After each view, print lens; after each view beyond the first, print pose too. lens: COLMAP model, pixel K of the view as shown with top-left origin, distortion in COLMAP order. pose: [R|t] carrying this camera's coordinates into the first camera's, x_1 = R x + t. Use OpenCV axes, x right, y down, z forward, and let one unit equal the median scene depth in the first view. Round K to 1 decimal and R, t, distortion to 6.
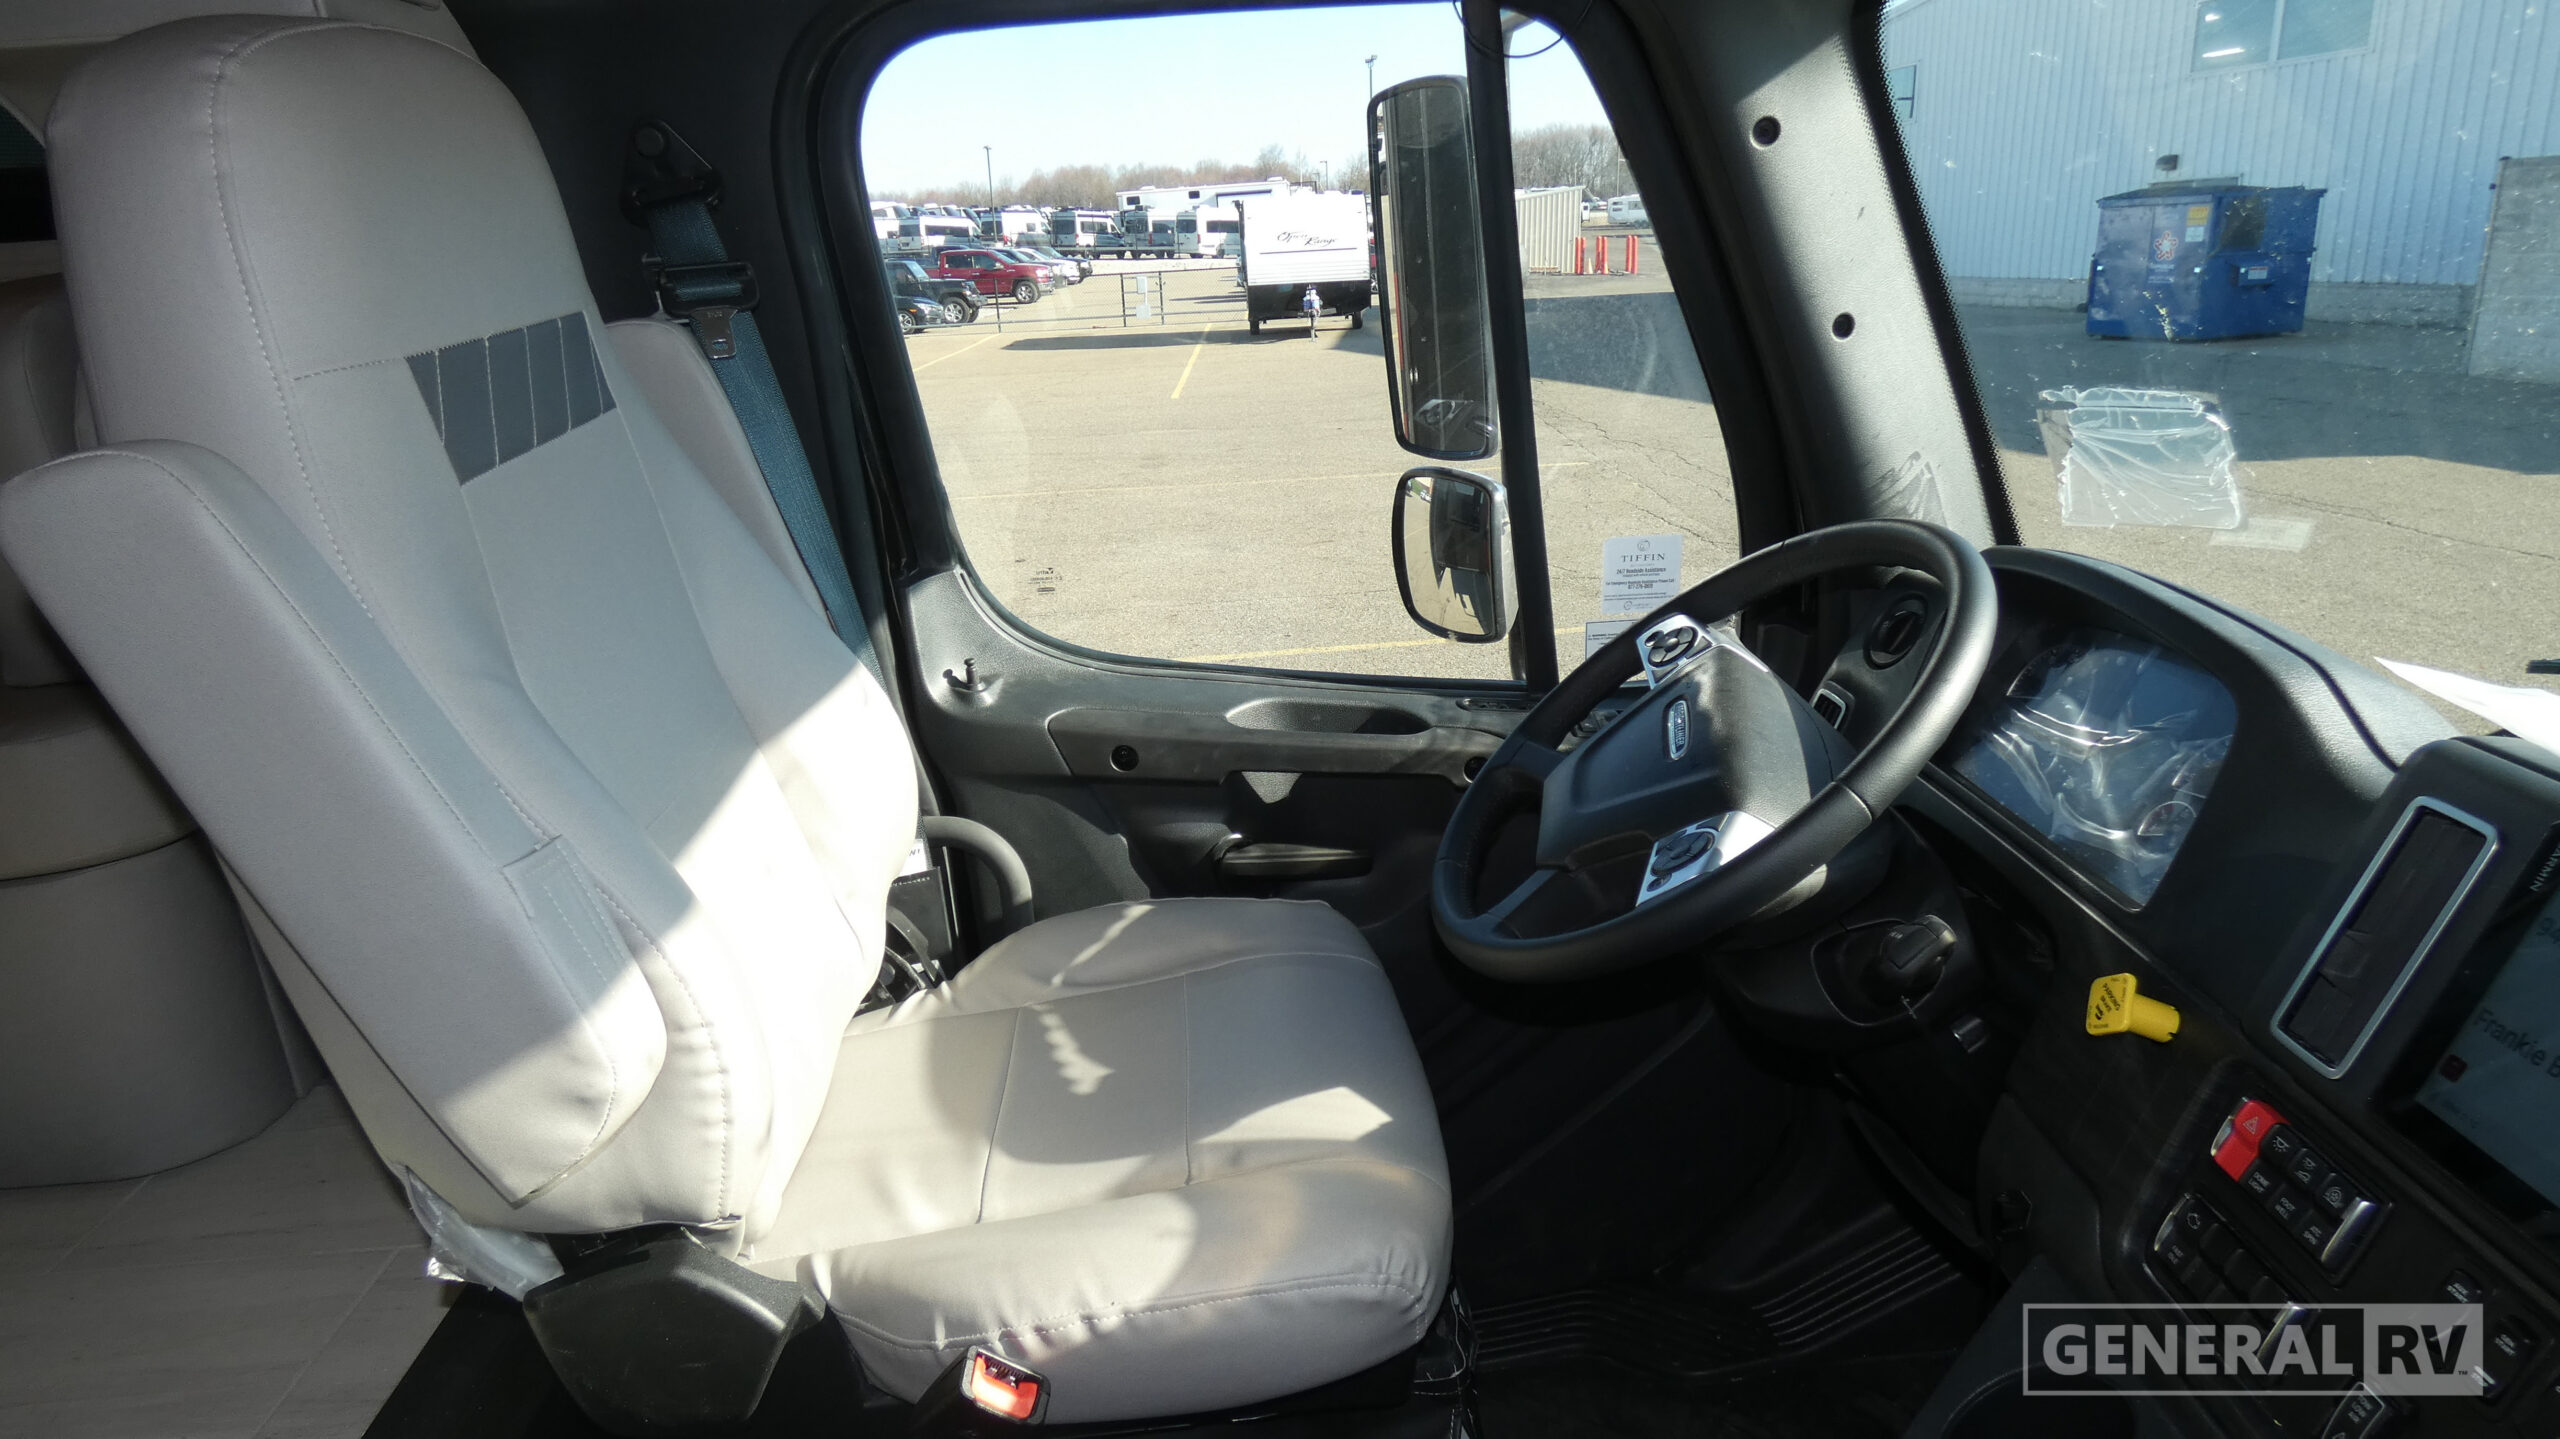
lens RADIAL K [[1531.7, 0, 1270.5], [0, 1531.7, 713.3], [0, 0, 1]] dist [-0.001811, -0.002990]
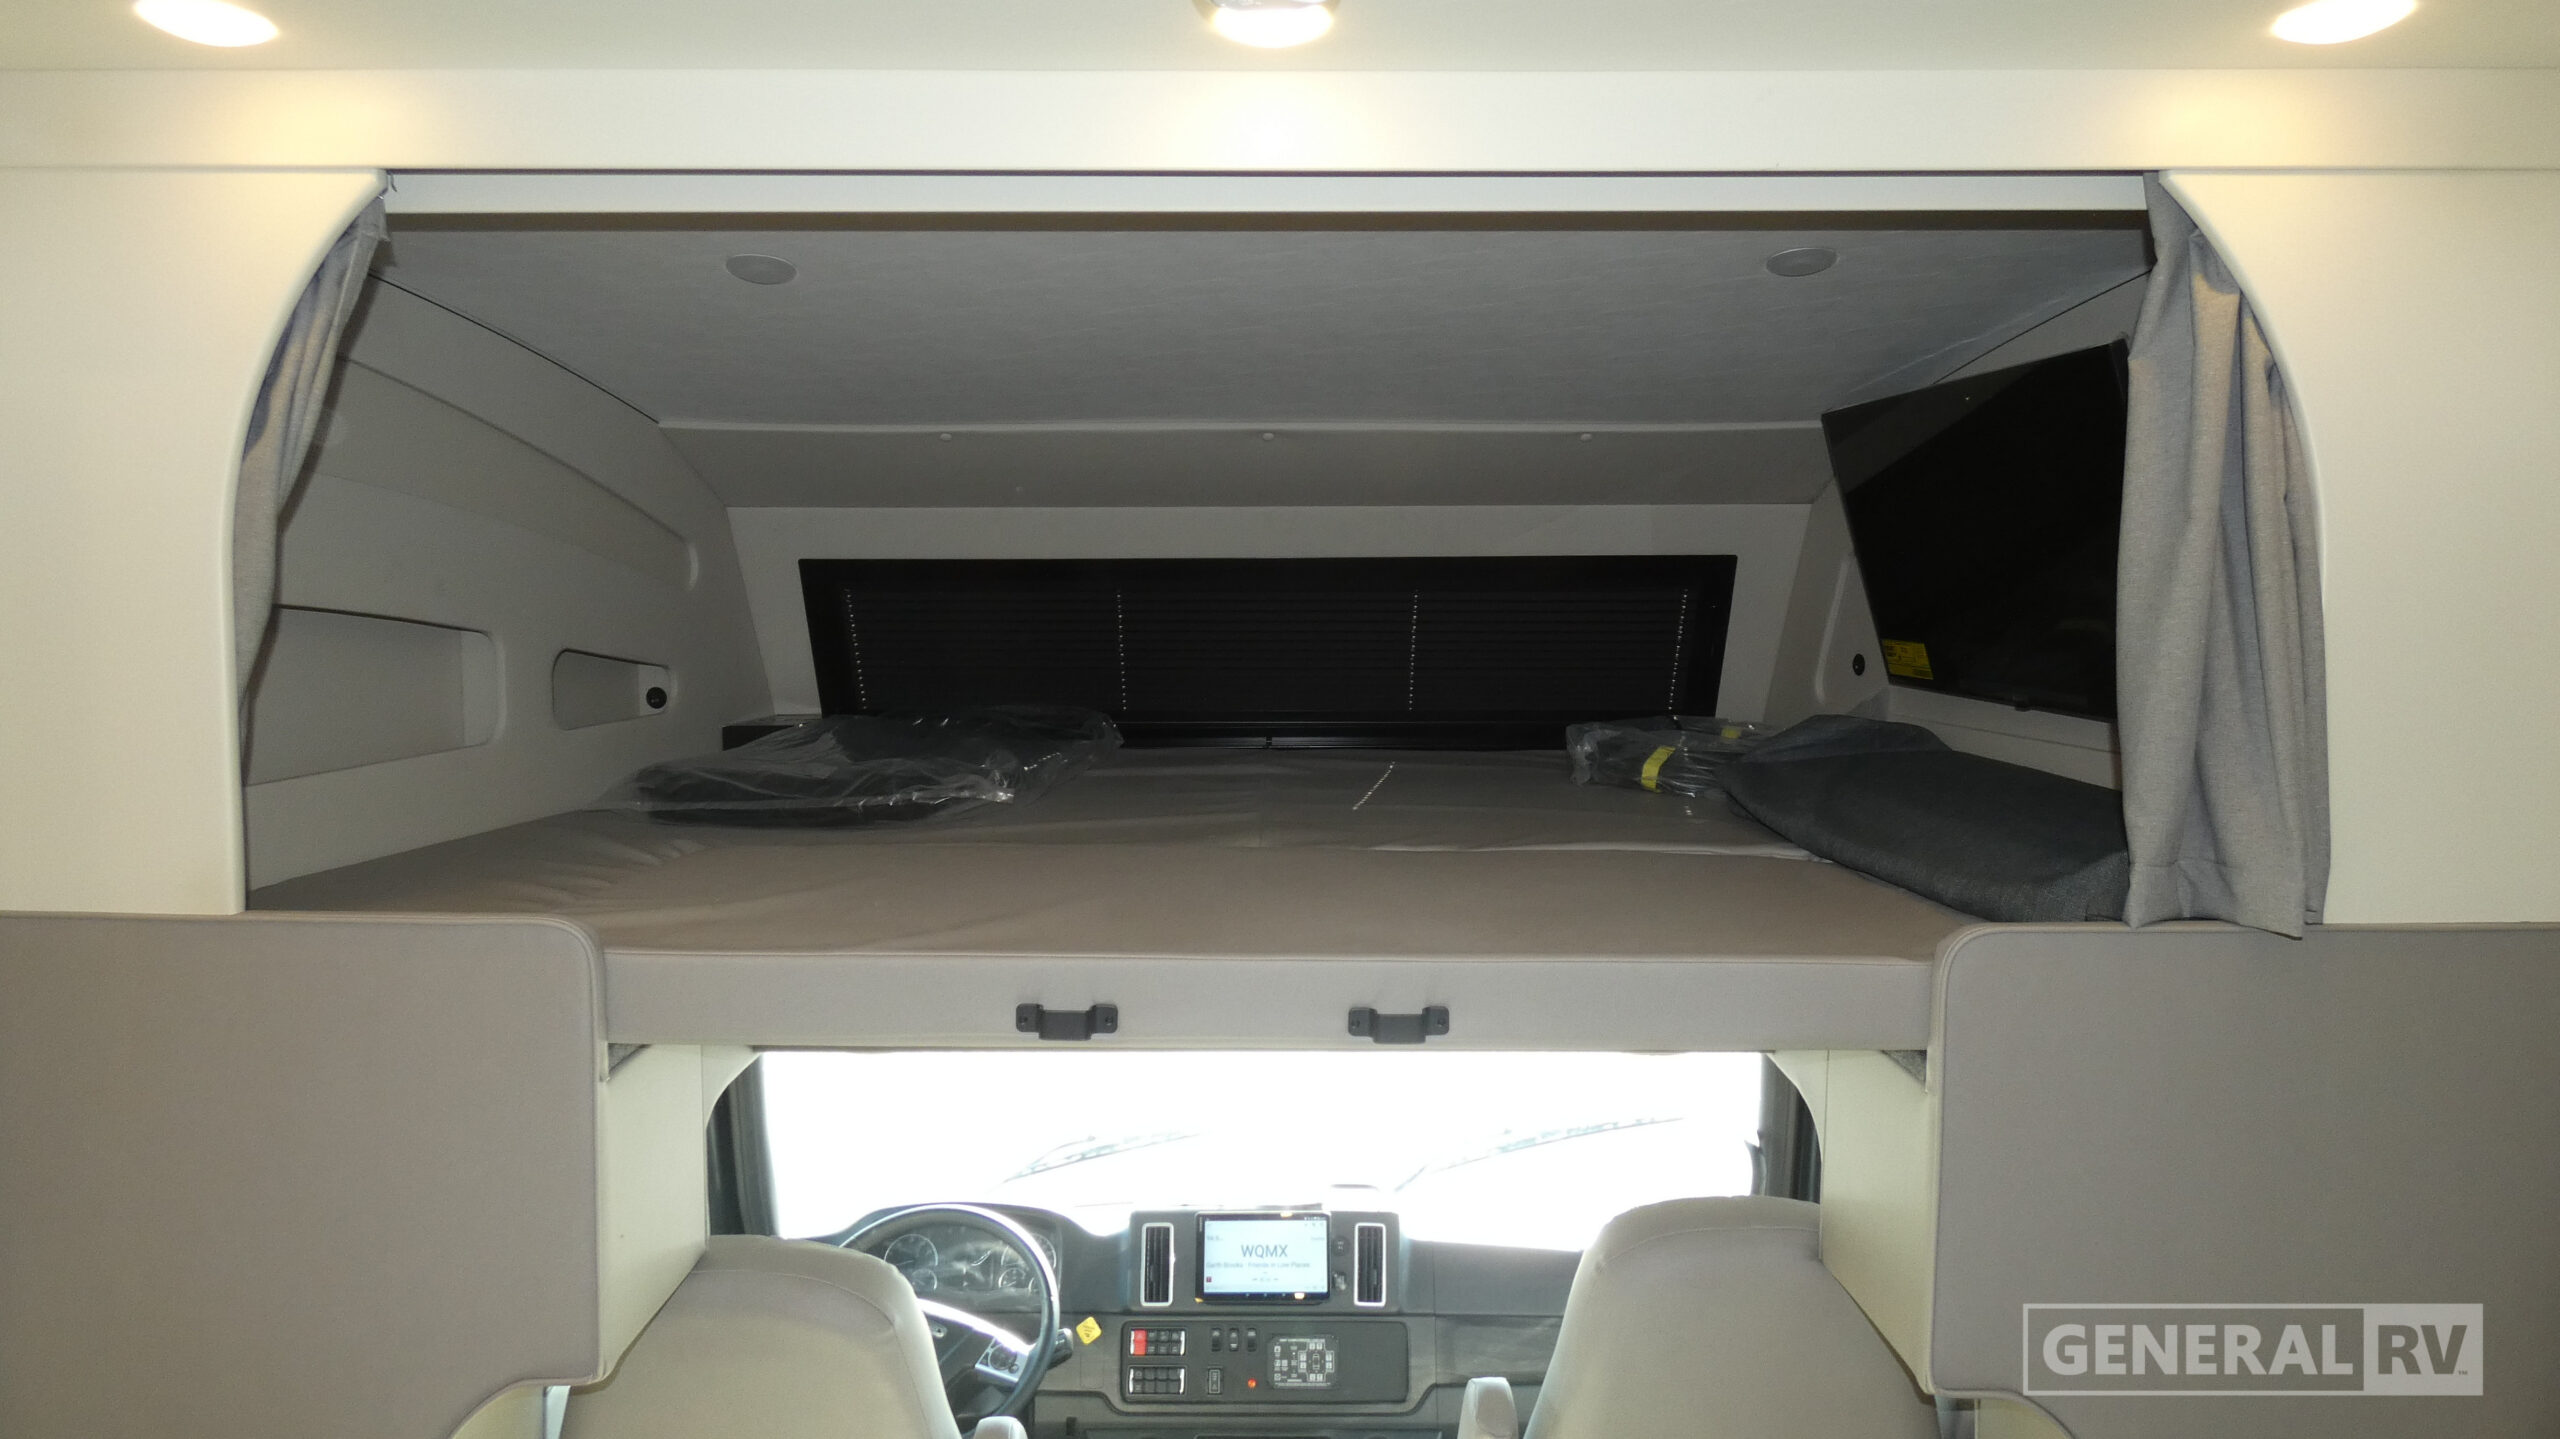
lens RADIAL K [[1531.7, 0, 1288.2], [0, 1531.7, 721.1], [0, 0, 1]] dist [-0.001811, -0.002990]
pose [[0.048075, -0.030557, 0.998376, -2.550549], [0.313359, 0.949532, 0.013973, -0.920843], [-0.948417, 0.312178, 0.055224, 0.068559]]
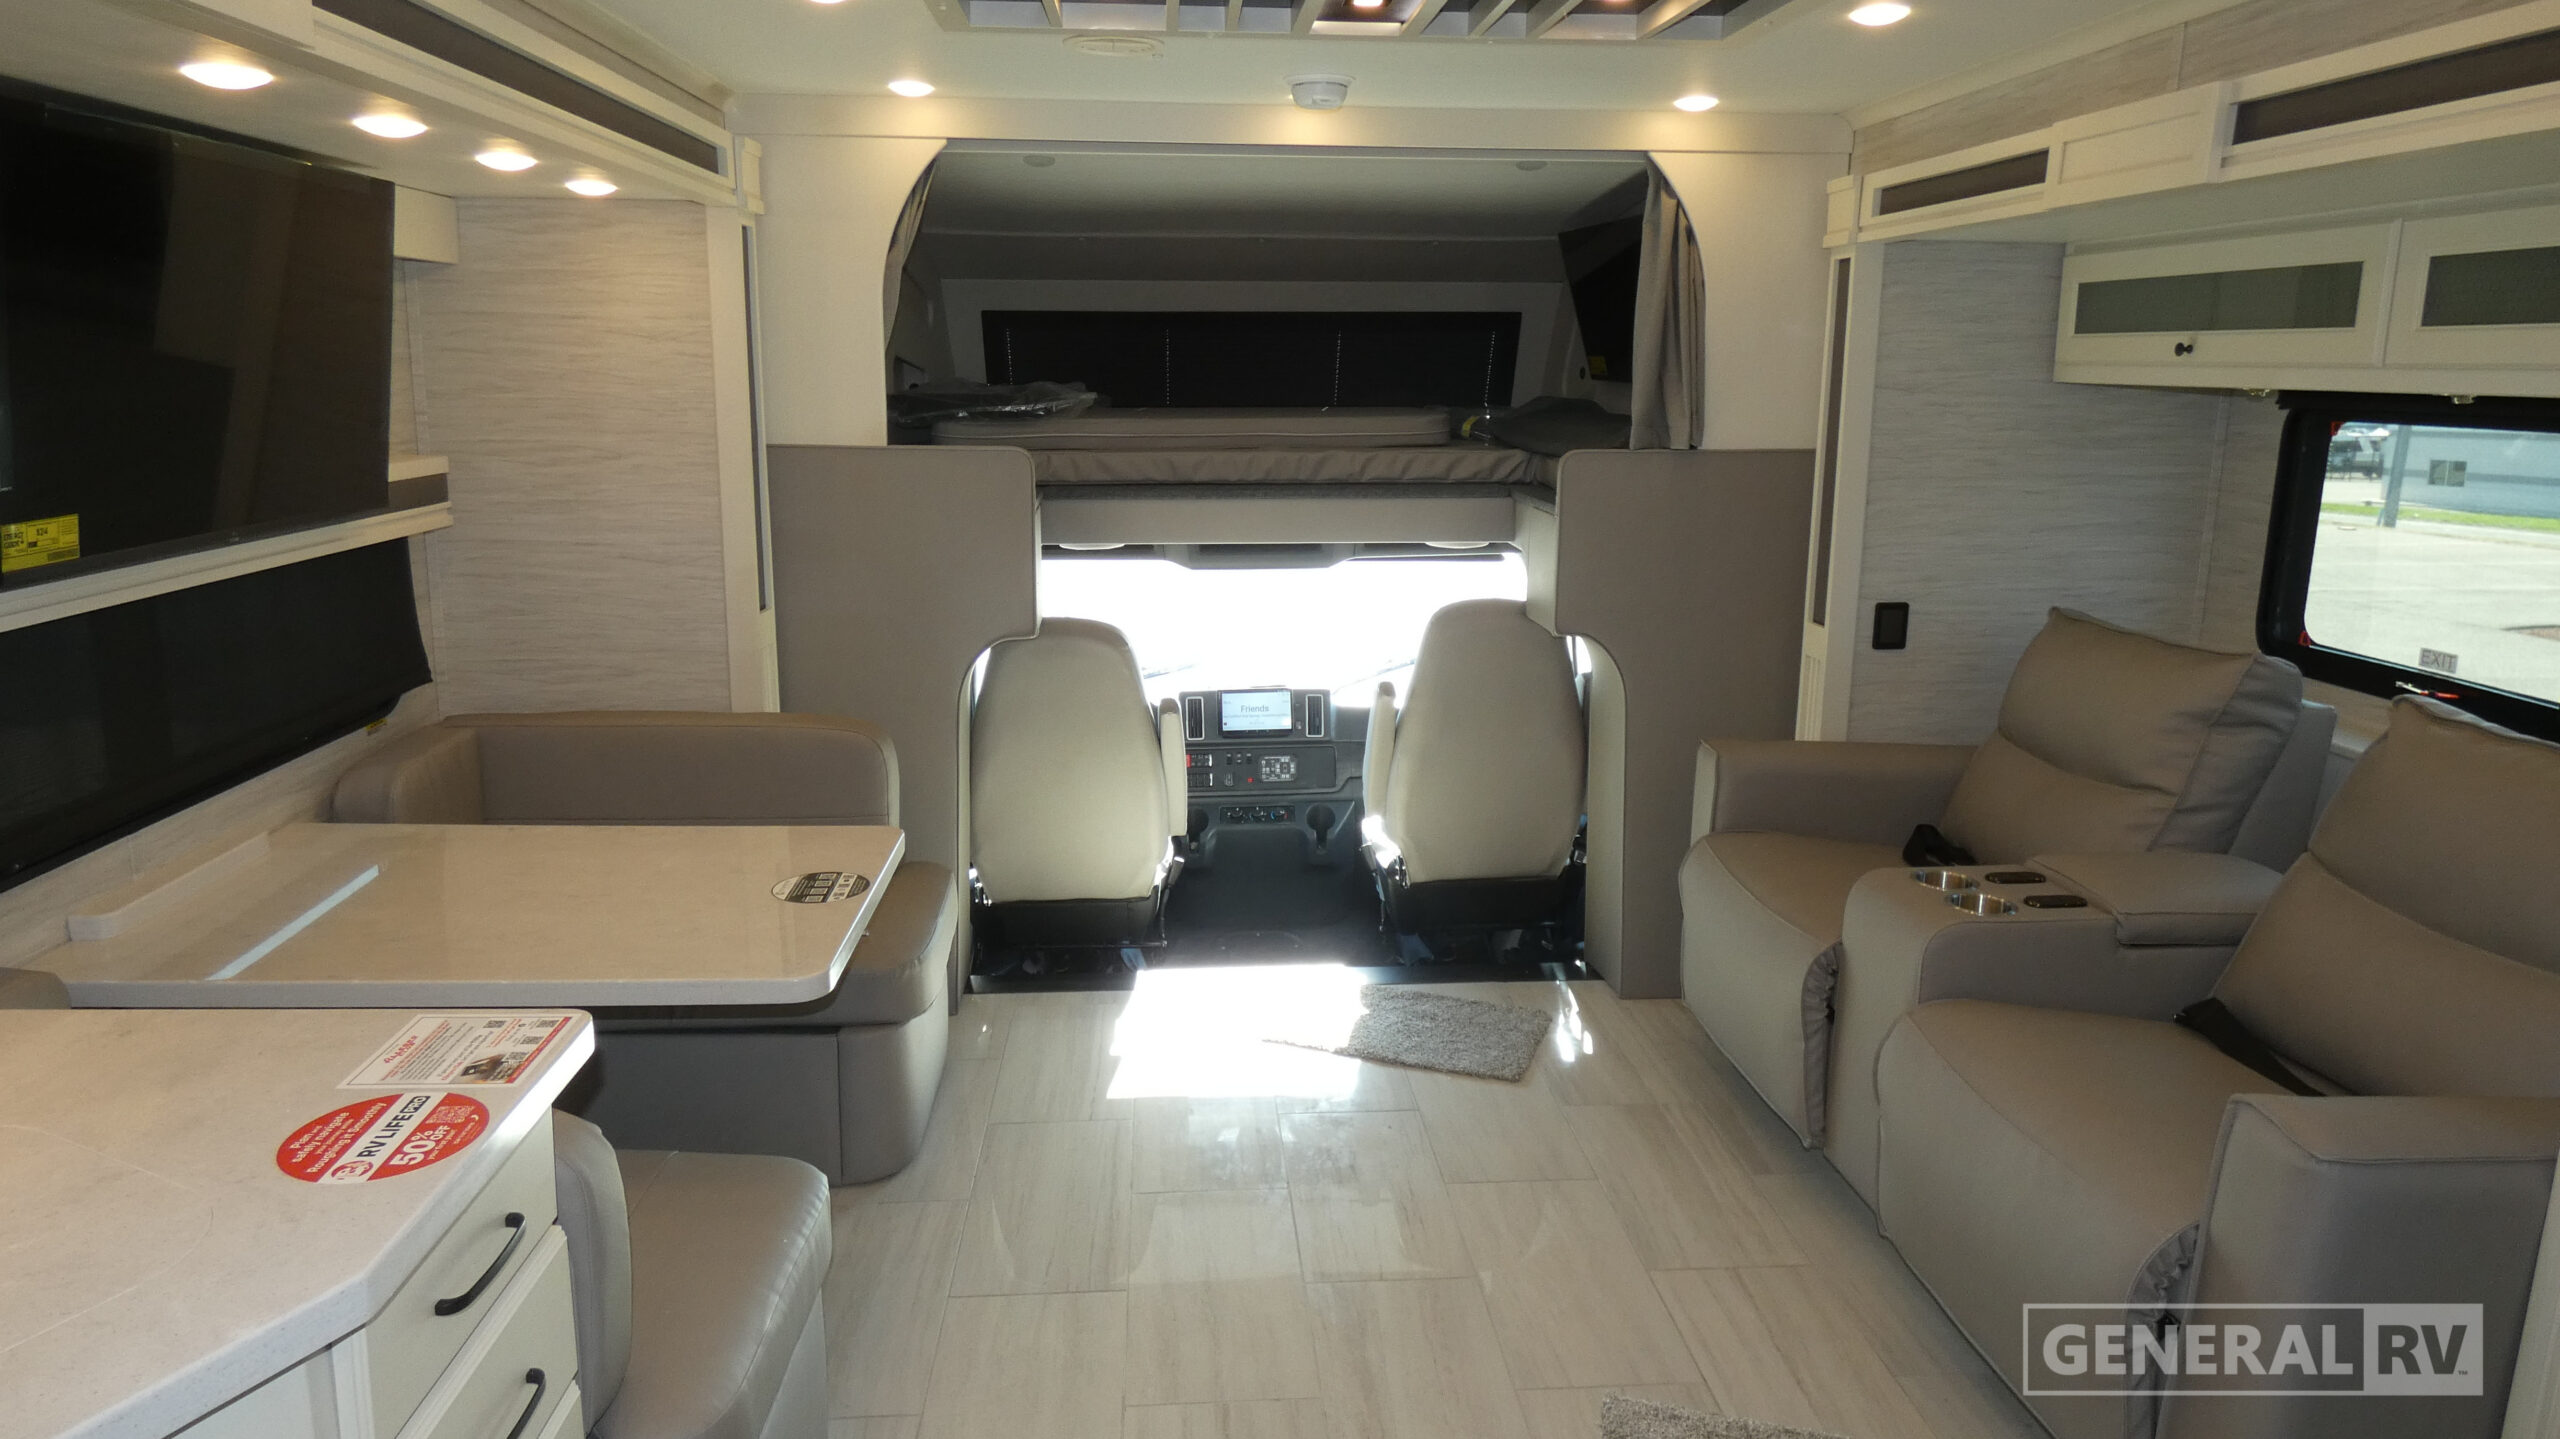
lens RADIAL K [[1531.7, 0, 1300.3], [0, 1531.7, 700.4], [0, 0, 1]] dist [-0.001811, -0.002990]
pose [[-0.039245, -0.158489, 0.986581, -5.041473], [0.313799, 0.935436, 0.162755, -0.746622], [-0.948678, 0.315975, 0.013022, 0.396884]]
